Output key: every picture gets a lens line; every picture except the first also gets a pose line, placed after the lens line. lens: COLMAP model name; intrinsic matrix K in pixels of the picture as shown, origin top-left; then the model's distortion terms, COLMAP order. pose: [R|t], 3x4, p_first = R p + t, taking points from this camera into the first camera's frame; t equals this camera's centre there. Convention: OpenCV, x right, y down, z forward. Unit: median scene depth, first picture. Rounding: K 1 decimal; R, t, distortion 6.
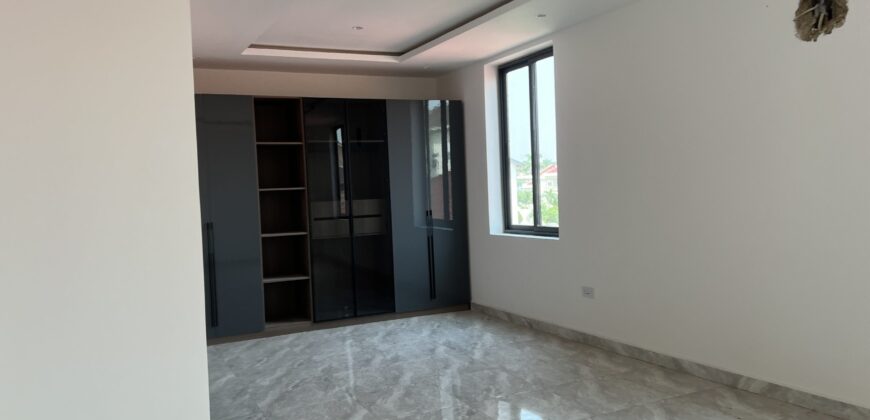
lens RADIAL K [[657.5, 0, 438.2], [0, 657.5, 208.4], [0, 0, 1]] dist [0.042883, -0.046329]
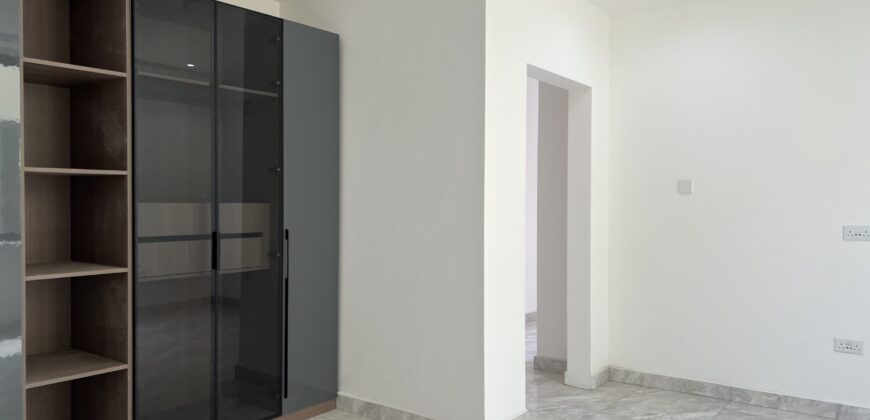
lens RADIAL K [[657.5, 0, 438.0], [0, 657.5, 205.1], [0, 0, 1]] dist [0.042883, -0.046329]
pose [[0.895687, 0.035975, 0.443228, -0.211932], [-0.015753, 0.998664, -0.049223, 0.011881], [-0.444407, 0.037106, 0.895056, 0.491131]]
